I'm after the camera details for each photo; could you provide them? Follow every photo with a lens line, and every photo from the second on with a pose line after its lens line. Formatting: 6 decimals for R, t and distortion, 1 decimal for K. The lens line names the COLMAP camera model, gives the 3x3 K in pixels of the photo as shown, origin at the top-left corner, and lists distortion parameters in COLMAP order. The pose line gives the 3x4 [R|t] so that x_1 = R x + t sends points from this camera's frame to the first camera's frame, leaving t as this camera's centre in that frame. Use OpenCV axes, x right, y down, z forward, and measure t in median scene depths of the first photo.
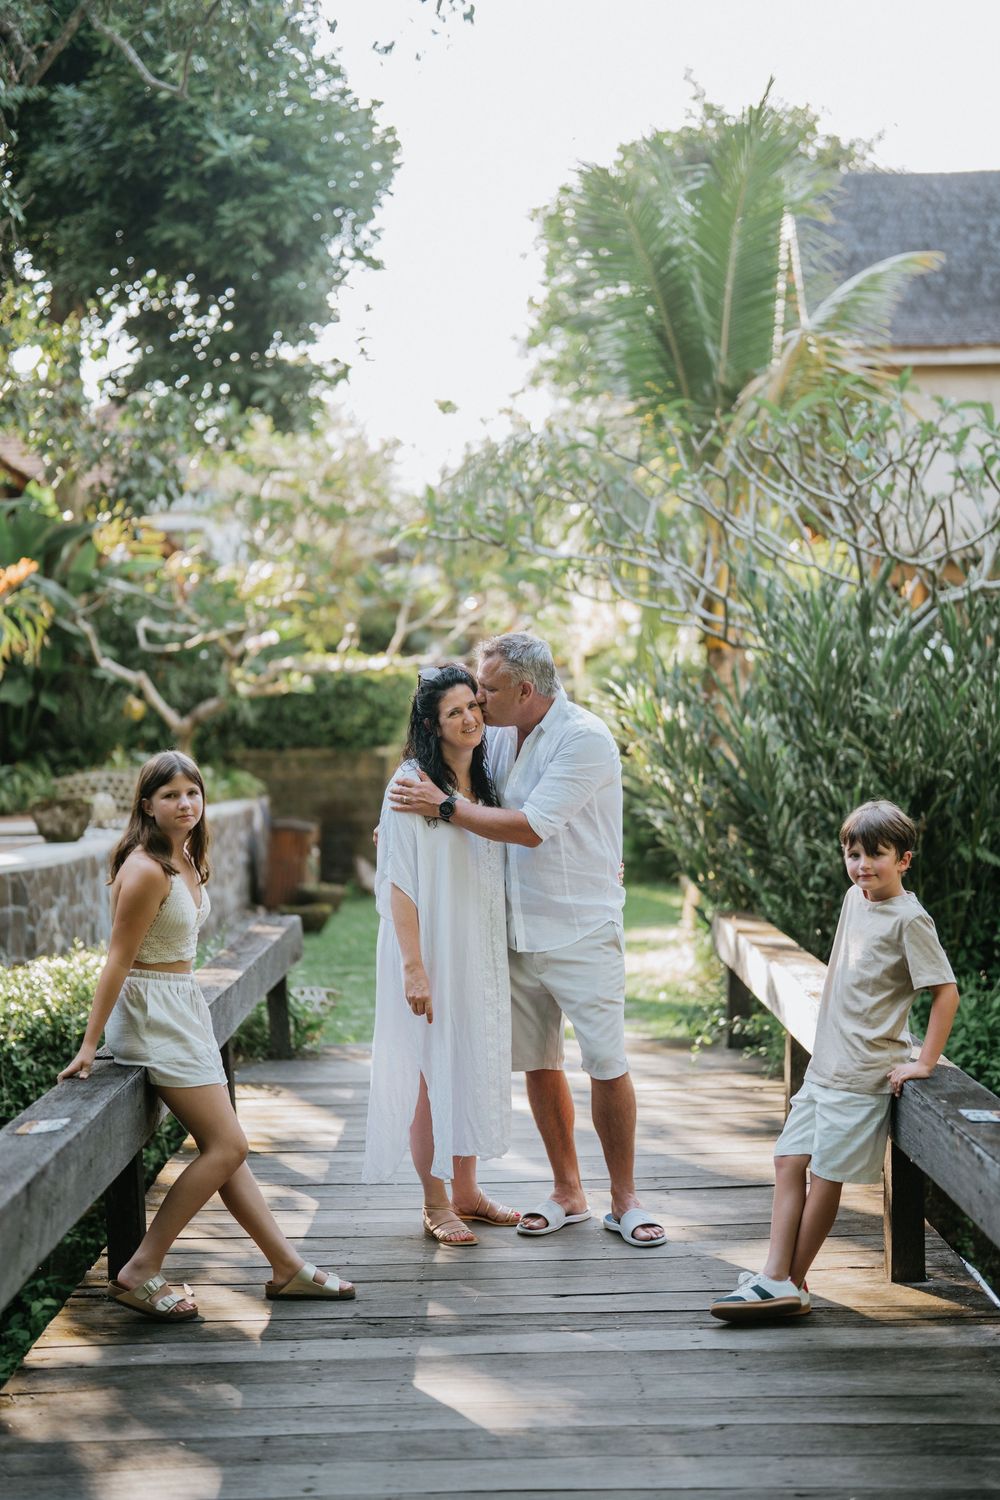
lens RADIAL K [[2169.8, 0, 500.0], [0, 2169.8, 750.0], [0, 0, 1]] dist [-0.103177, 1.108167]
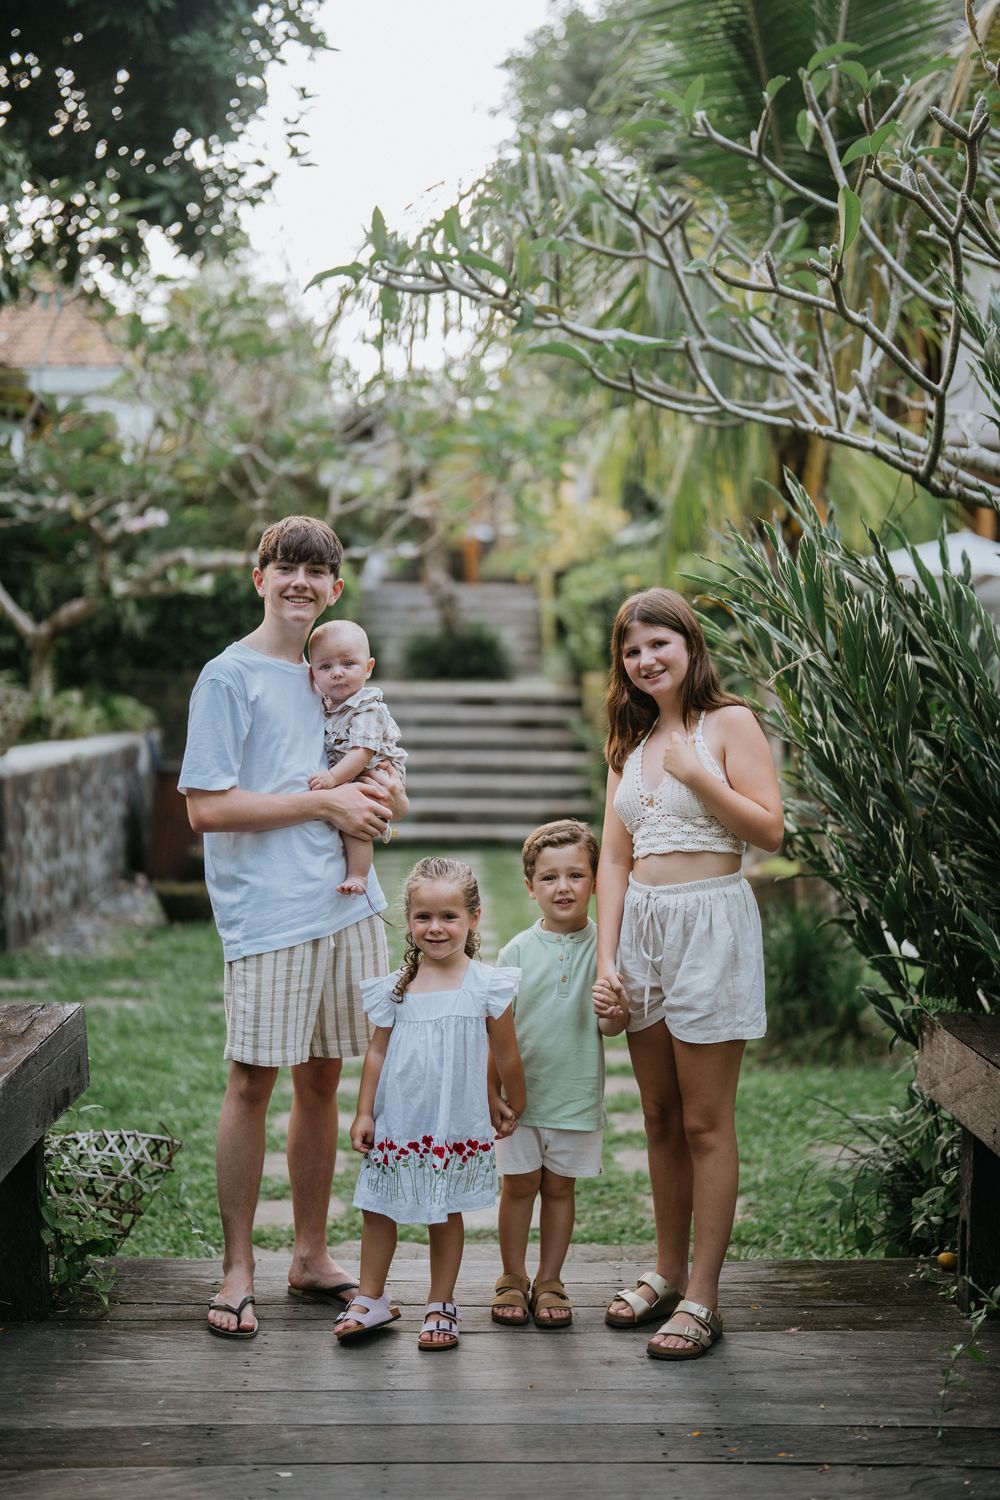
lens RADIAL K [[2169.8, 0, 500.0], [0, 2169.8, 750.0], [0, 0, 1]] dist [-0.103177, 1.108167]
pose [[0.999220, 0.028218, 0.027632, -0.006553], [-0.029078, 0.999089, 0.031246, 0.000784], [-0.026725, -0.032026, 0.999130, 0.233643]]
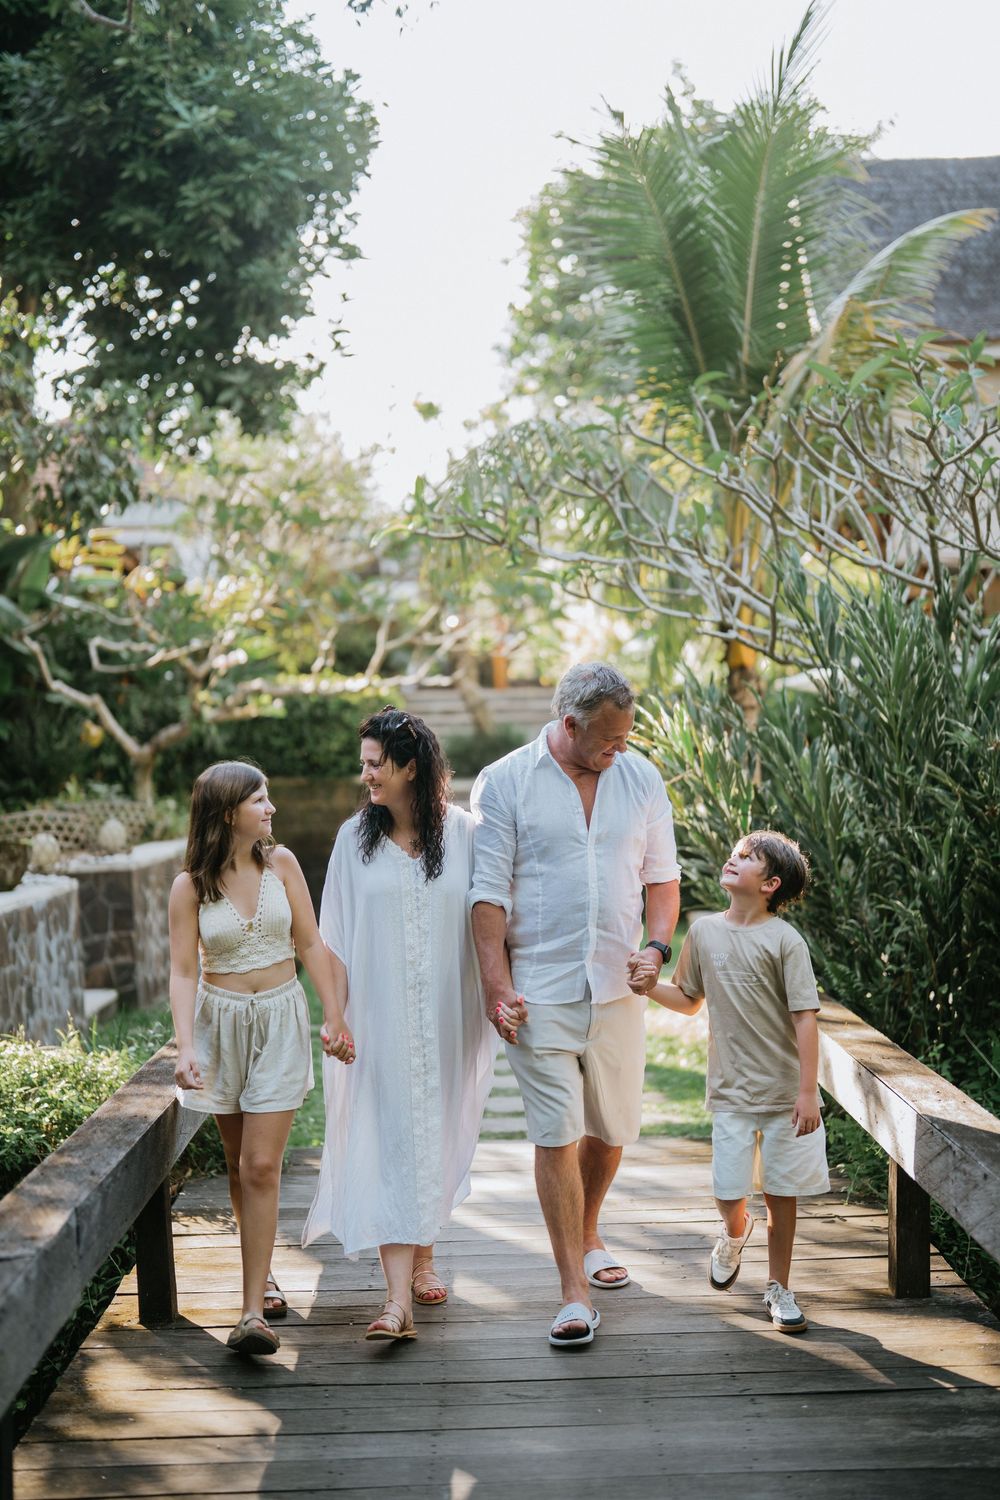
lens RADIAL K [[2169.8, 0, 500.0], [0, 2169.8, 750.0], [0, 0, 1]] dist [-0.103177, 1.108167]
pose [[0.999938, -0.004482, 0.010214, -0.004857], [0.004577, 0.999946, -0.009314, -0.003413], [-0.010172, 0.009360, 0.999904, 0.081288]]
